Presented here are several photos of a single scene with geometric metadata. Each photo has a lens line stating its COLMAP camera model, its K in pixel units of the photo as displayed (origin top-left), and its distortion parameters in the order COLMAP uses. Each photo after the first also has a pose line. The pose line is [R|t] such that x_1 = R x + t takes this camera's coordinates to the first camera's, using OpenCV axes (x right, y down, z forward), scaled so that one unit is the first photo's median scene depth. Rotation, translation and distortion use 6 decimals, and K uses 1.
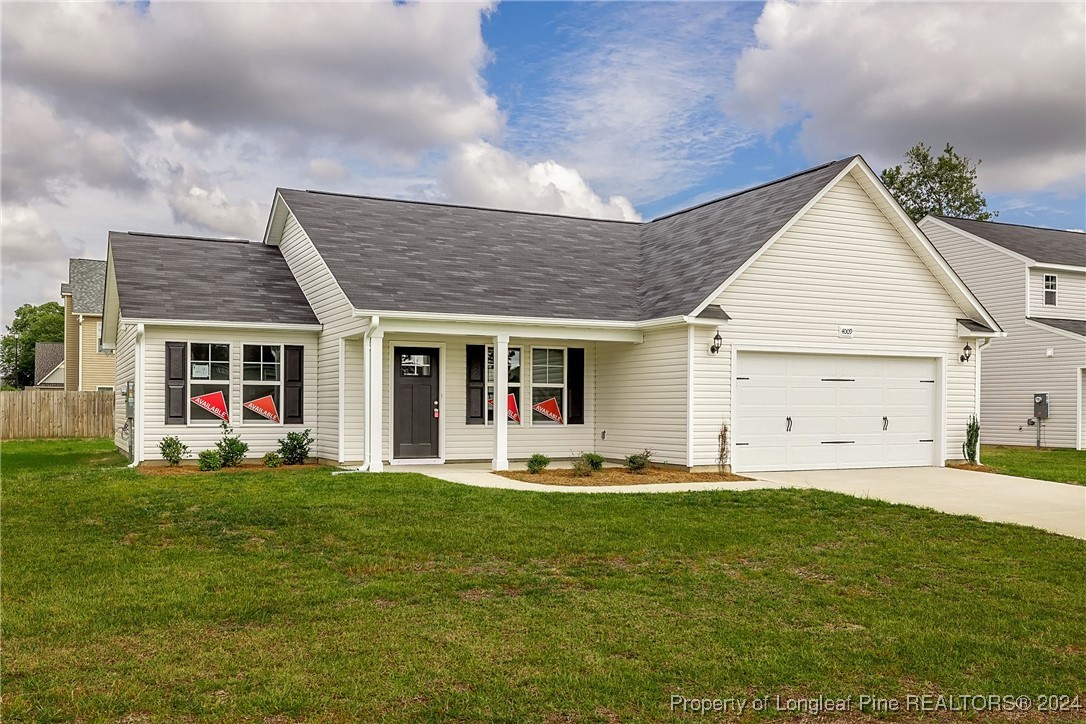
lens RADIAL K [[1037.6, 0, 557.1], [0, 1037.6, 363.8], [0, 0, 1]] dist [0.003274, 0.002234]
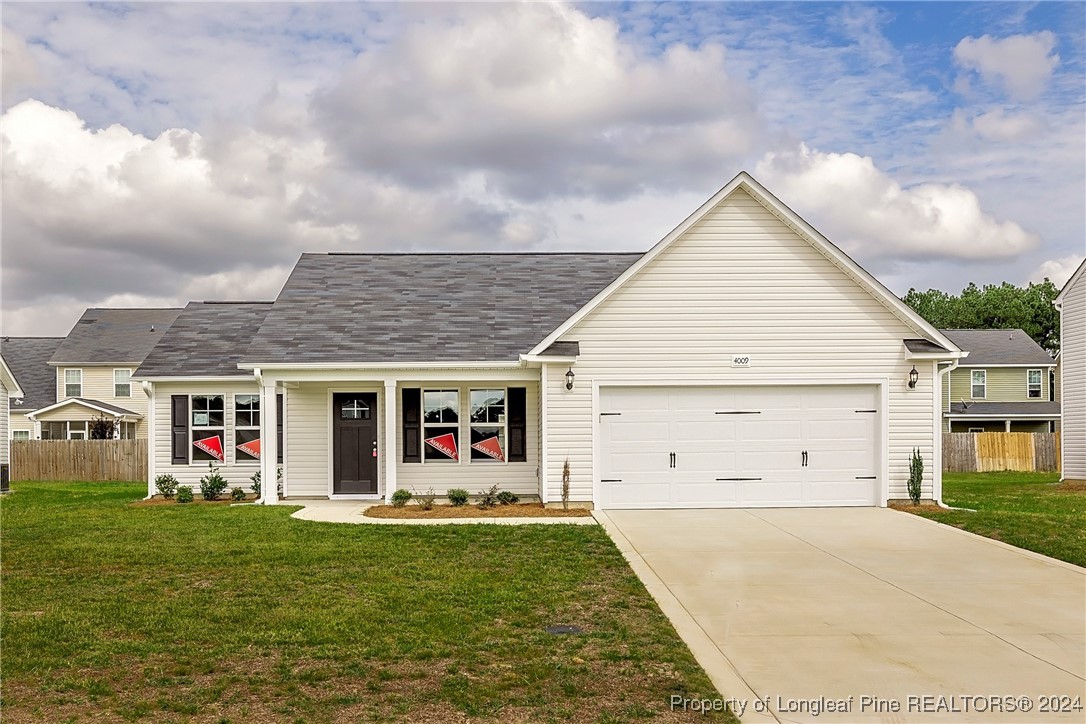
lens RADIAL K [[1128.6, 0, 543.6], [0, 1128.6, 399.3], [0, 0, 1]] dist [0.005506, -0.008840]
pose [[0.906555, -0.030224, -0.421005, 0.546564], [0.030654, 0.999514, -0.005746, 0.004029], [0.420974, -0.007696, 0.907040, 0.002351]]
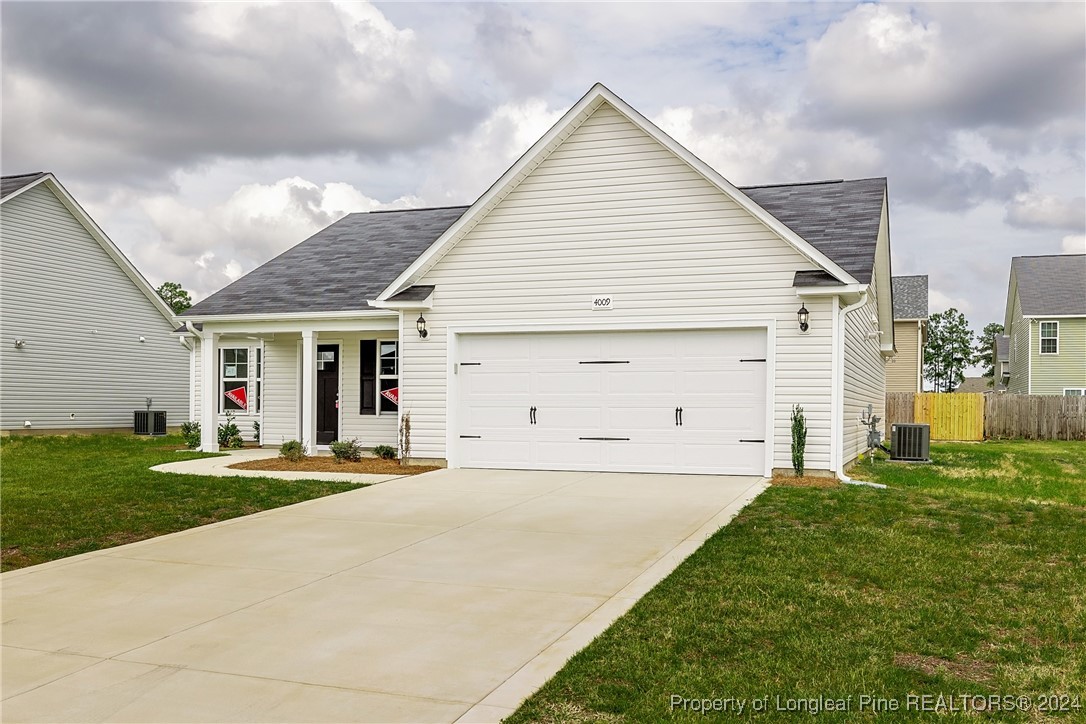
lens RADIAL K [[1037.6, 0, 557.1], [0, 1037.6, 363.8], [0, 0, 1]] dist [0.003274, 0.002234]
pose [[0.687081, -0.030311, -0.725948, 0.844694], [0.027869, 0.999494, -0.015355, 0.028566], [0.726046, -0.009681, 0.687578, 0.417777]]
